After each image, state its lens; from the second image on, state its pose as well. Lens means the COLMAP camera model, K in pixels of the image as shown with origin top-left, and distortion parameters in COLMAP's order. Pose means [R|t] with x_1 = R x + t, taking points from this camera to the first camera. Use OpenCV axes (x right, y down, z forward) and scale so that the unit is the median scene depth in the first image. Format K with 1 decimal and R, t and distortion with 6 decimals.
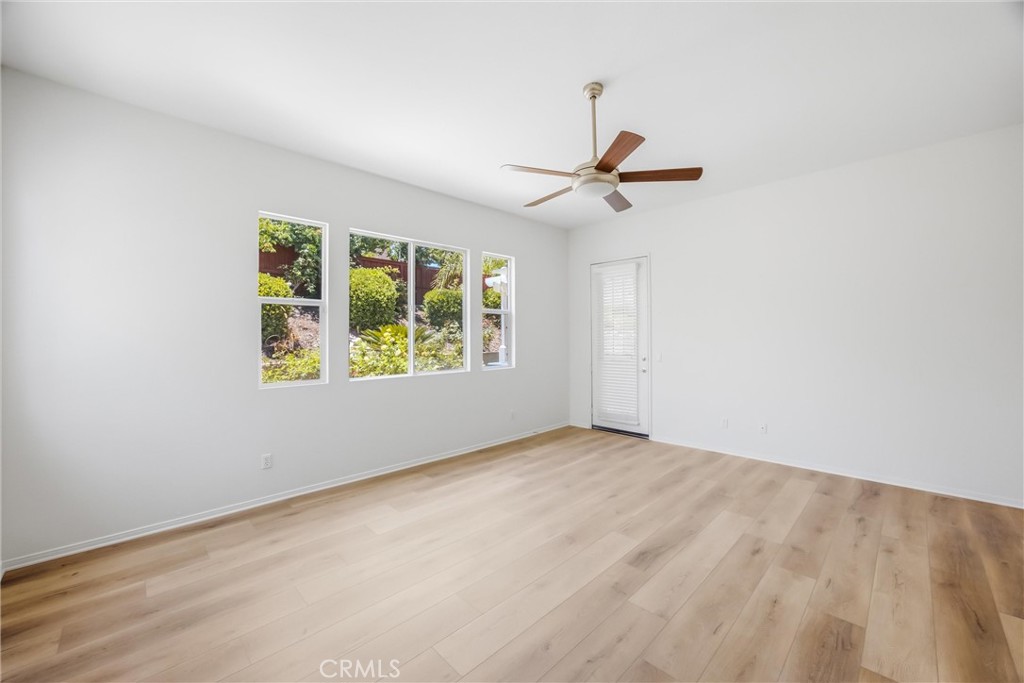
lens RADIAL K [[396.1, 0, 509.5], [0, 396.1, 340.3], [0, 0, 1]] dist [0.003967, 0.000616]
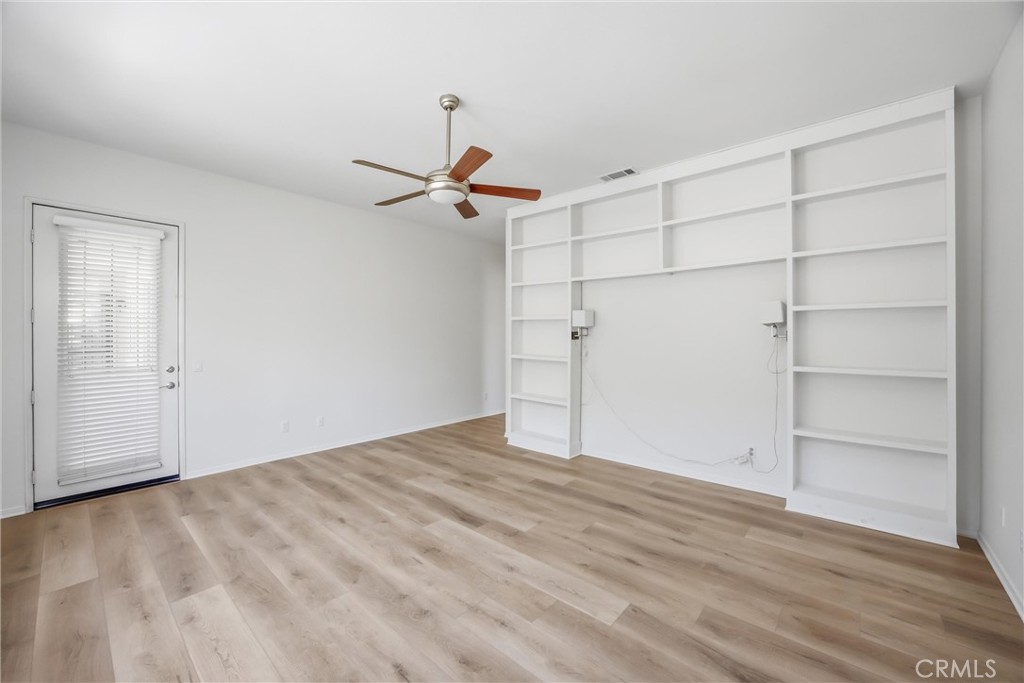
lens RADIAL K [[396.1, 0, 509.4], [0, 396.1, 340.0], [0, 0, 1]] dist [0.003967, 0.000616]
pose [[-0.070023, 0.005195, 0.997532, -0.652142], [0.002503, 0.999984, -0.005032, -0.000556], [-0.997542, 0.002144, -0.070035, 0.703048]]
